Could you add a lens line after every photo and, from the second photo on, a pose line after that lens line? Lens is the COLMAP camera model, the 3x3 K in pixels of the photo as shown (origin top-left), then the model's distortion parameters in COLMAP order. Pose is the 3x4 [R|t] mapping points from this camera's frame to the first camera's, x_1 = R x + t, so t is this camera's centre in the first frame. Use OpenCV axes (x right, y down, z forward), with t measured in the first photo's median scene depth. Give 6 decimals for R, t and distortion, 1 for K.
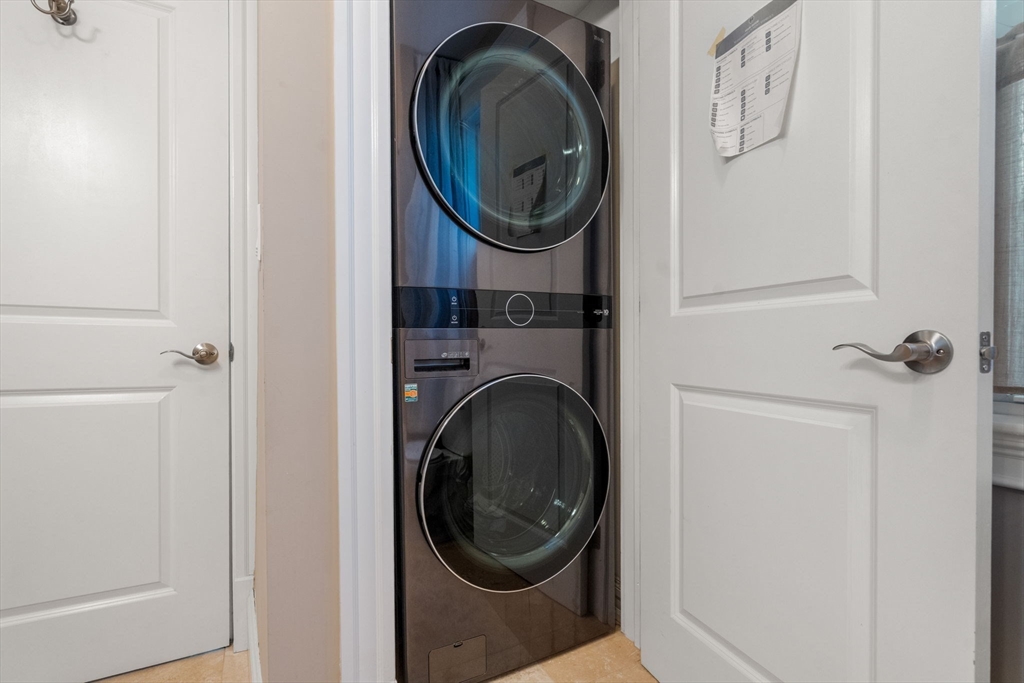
lens RADIAL K [[477.8, 0, 510.9], [0, 477.8, 349.5], [0, 0, 1]] dist [-0.001008, 0.000857]
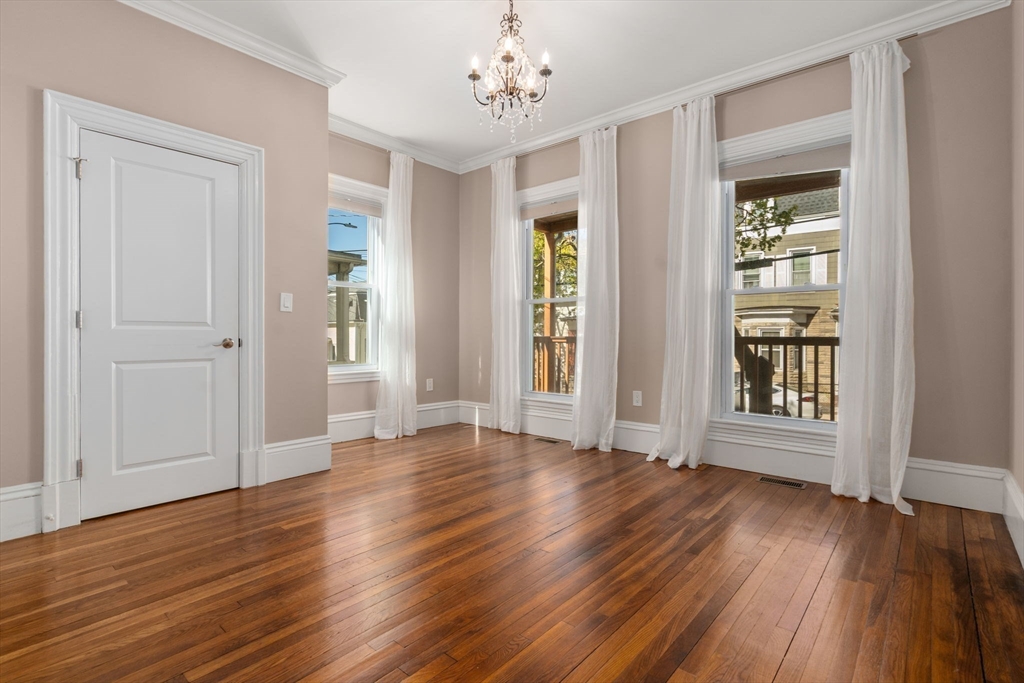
lens RADIAL K [[486.4, 0, 506.9], [0, 486.4, 336.8], [0, 0, 1]] dist [-0.000721, 0.000204]
pose [[-0.461209, -0.005535, 0.887274, -2.844376], [0.001762, 0.999973, 0.007154, -0.057256], [-0.887290, 0.004863, -0.461186, 0.561534]]
